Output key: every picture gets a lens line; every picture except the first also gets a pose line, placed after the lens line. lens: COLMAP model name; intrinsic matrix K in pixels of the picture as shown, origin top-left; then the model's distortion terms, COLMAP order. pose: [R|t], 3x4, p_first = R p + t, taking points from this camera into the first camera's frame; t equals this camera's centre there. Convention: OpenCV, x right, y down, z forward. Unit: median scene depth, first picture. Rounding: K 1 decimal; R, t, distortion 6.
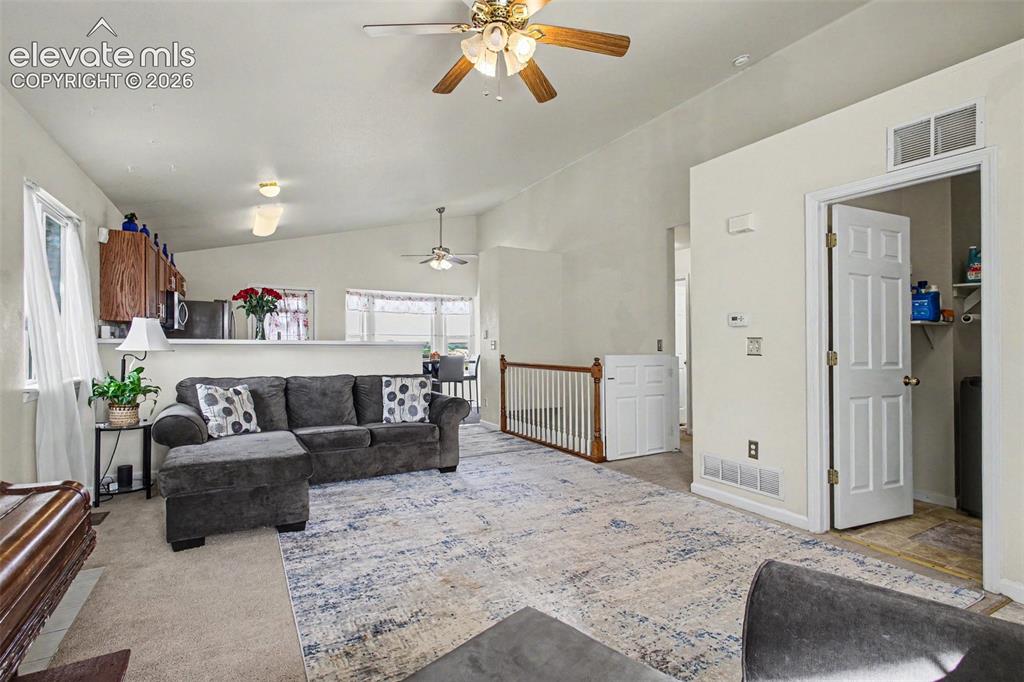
lens RADIAL K [[490.6, 0, 512.0], [0, 490.6, 341.0], [0, 0, 1]] dist [-0.001021, 0.000167]
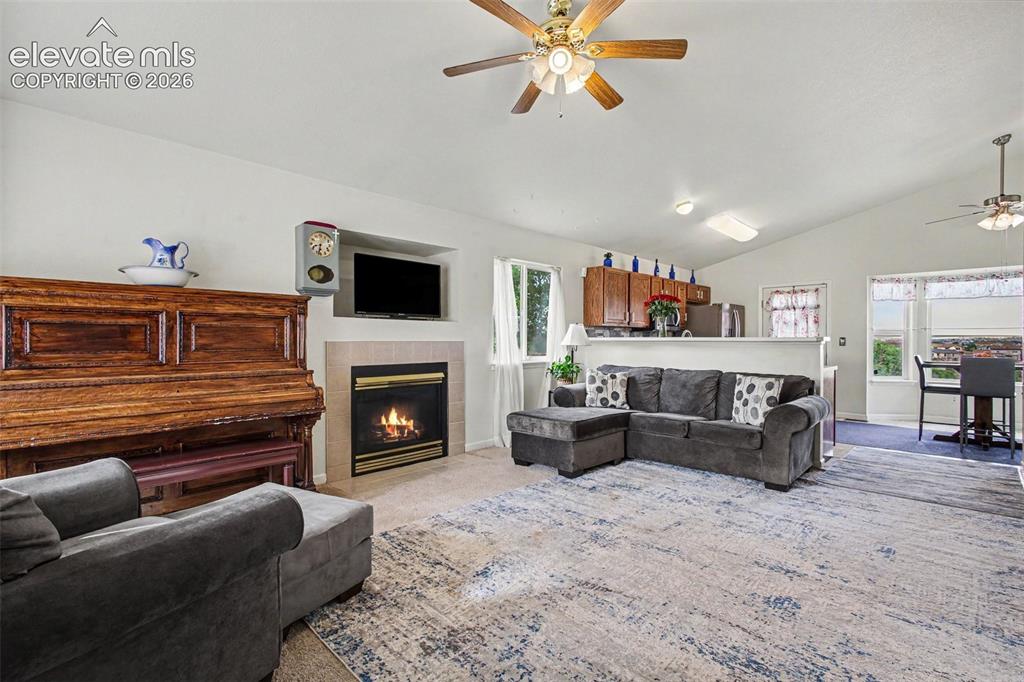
lens RADIAL K [[474.2, 0, 514.1], [0, 474.2, 345.9], [0, 0, 1]] dist [-0.001209, 0.000291]
pose [[0.283804, 0.006143, -0.958863, 0.596518], [0.005525, 0.999952, 0.008042, 0.009094], [0.958866, -0.007580, 0.283756, 0.376225]]
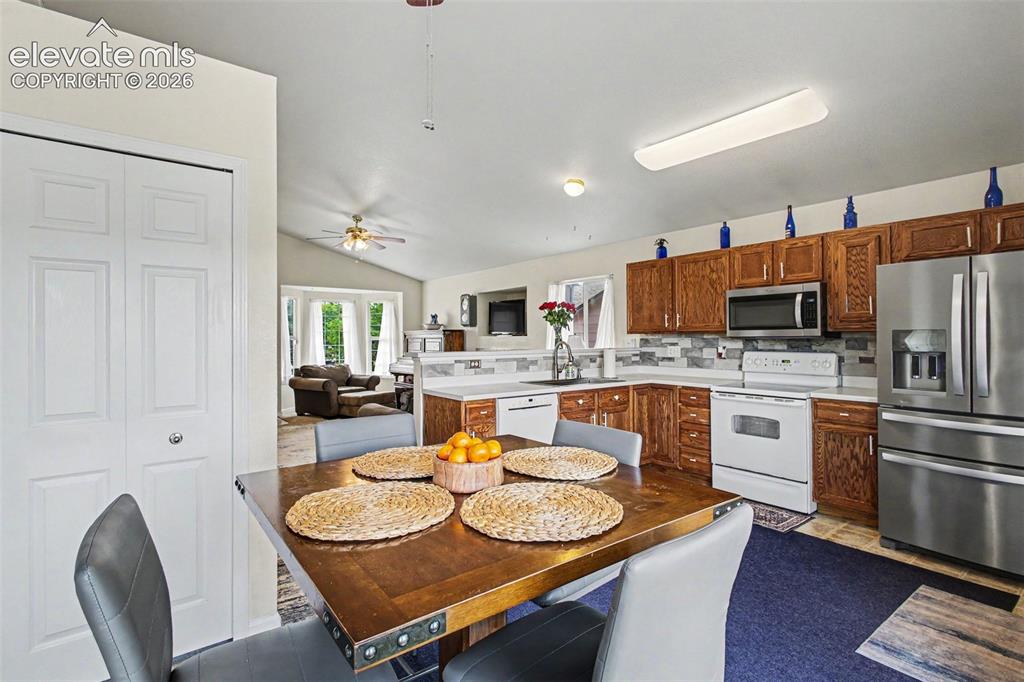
lens RADIAL K [[491.9, 0, 516.2], [0, 491.9, 335.0], [0, 0, 1]] dist [-0.002317, 0.000581]
pose [[-0.988837, -0.003385, -0.148963, -0.304903], [-0.001410, 0.999910, -0.013363, -0.022028], [0.148995, -0.013003, -0.988752, 2.406332]]
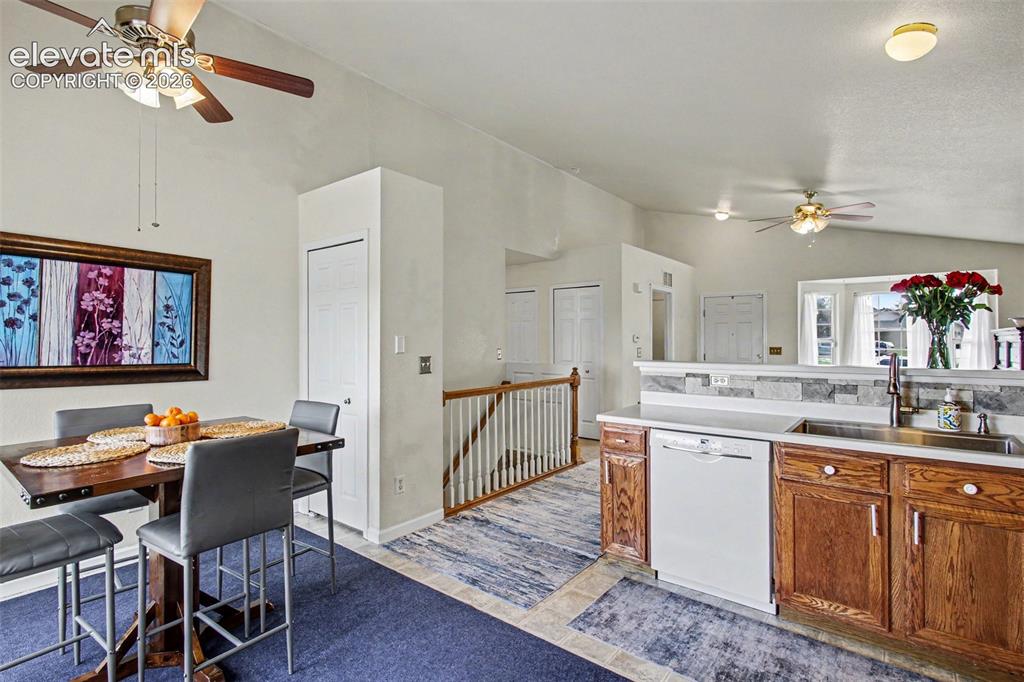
lens RADIAL K [[491.9, 0, 516.2], [0, 491.9, 335.0], [0, 0, 1]] dist [-0.002317, 0.000581]
pose [[-0.384035, 0.003109, 0.923313, -0.967507], [-0.006665, 0.999959, -0.006139, -0.037592], [-0.923295, -0.008511, -0.383998, 1.918212]]
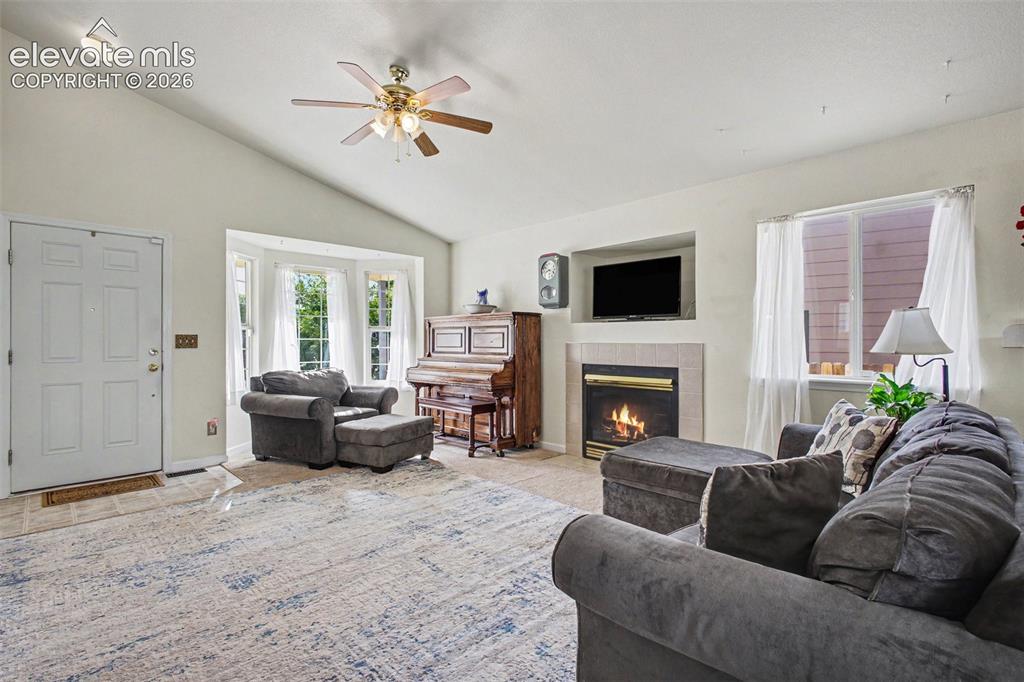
lens RADIAL K [[474.2, 0, 514.1], [0, 474.2, 345.9], [0, 0, 1]] dist [-0.001209, 0.000291]
pose [[-0.964367, -0.002738, -0.264555, 0.012195], [-0.004372, 0.999975, 0.005587, 0.007755], [0.264533, 0.006545, -0.964354, 1.455230]]
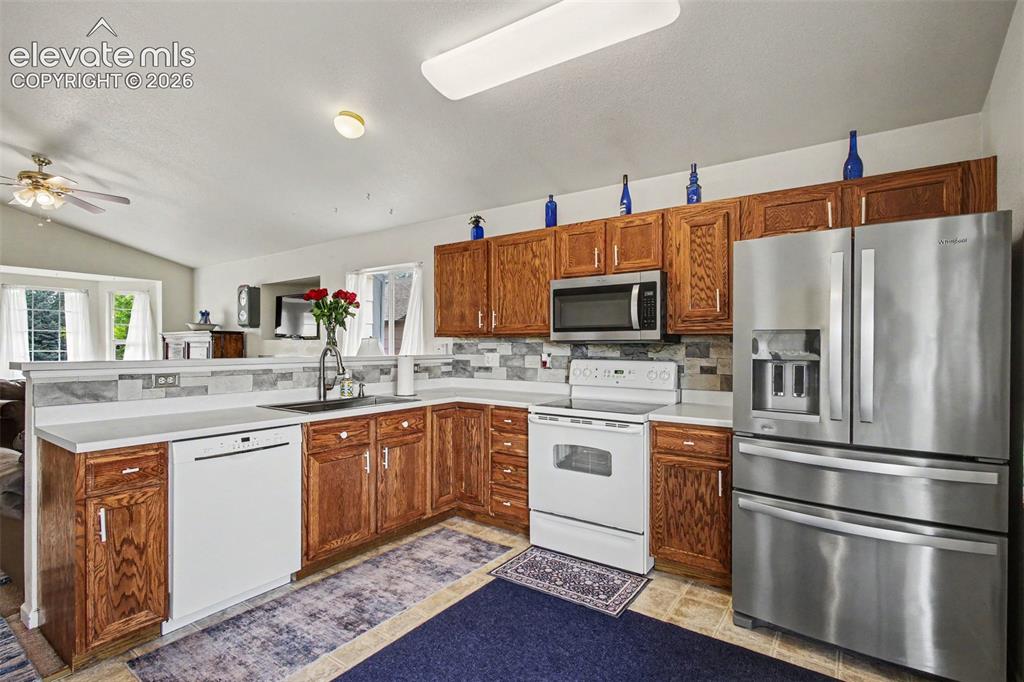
lens RADIAL K [[486.4, 0, 512.7], [0, 486.4, 346.4], [0, 0, 1]] dist [-0.002564, 0.000187]
pose [[-0.902344, -0.009661, -0.430909, -0.515081], [-0.006899, 0.999944, -0.007972, -0.016107], [0.430962, -0.004221, -0.902360, 2.117020]]
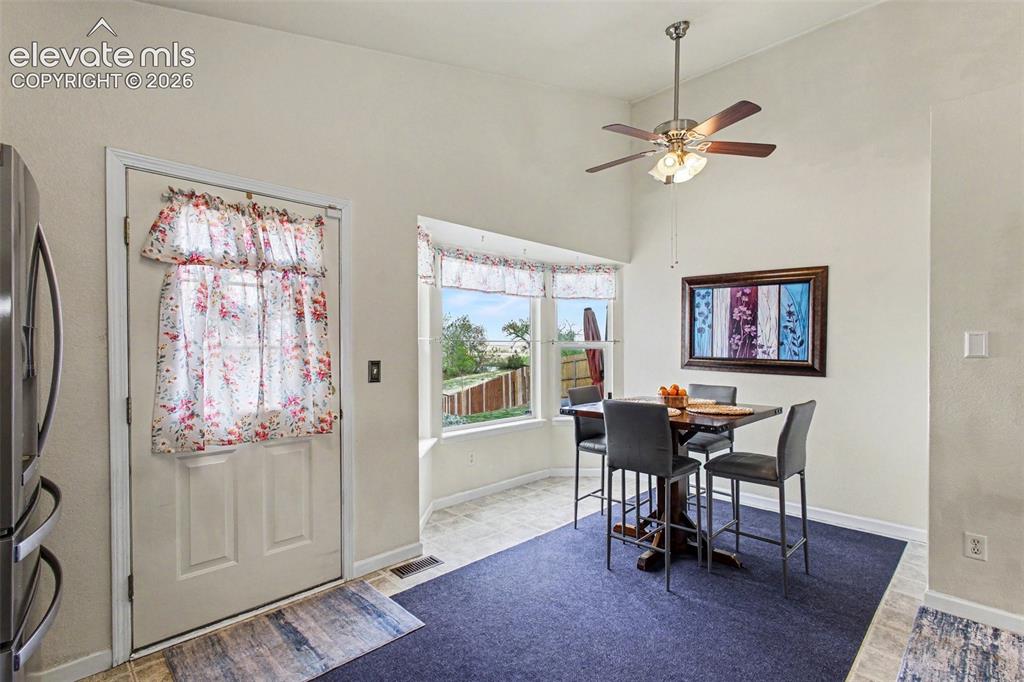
lens RADIAL K [[486.4, 0, 512.7], [0, 486.4, 346.4], [0, 0, 1]] dist [-0.002564, 0.000187]
pose [[0.962333, -0.005733, 0.271815, -0.793210], [0.002832, 0.999935, 0.011062, -0.030621], [-0.271860, -0.009875, 0.962286, 1.364569]]
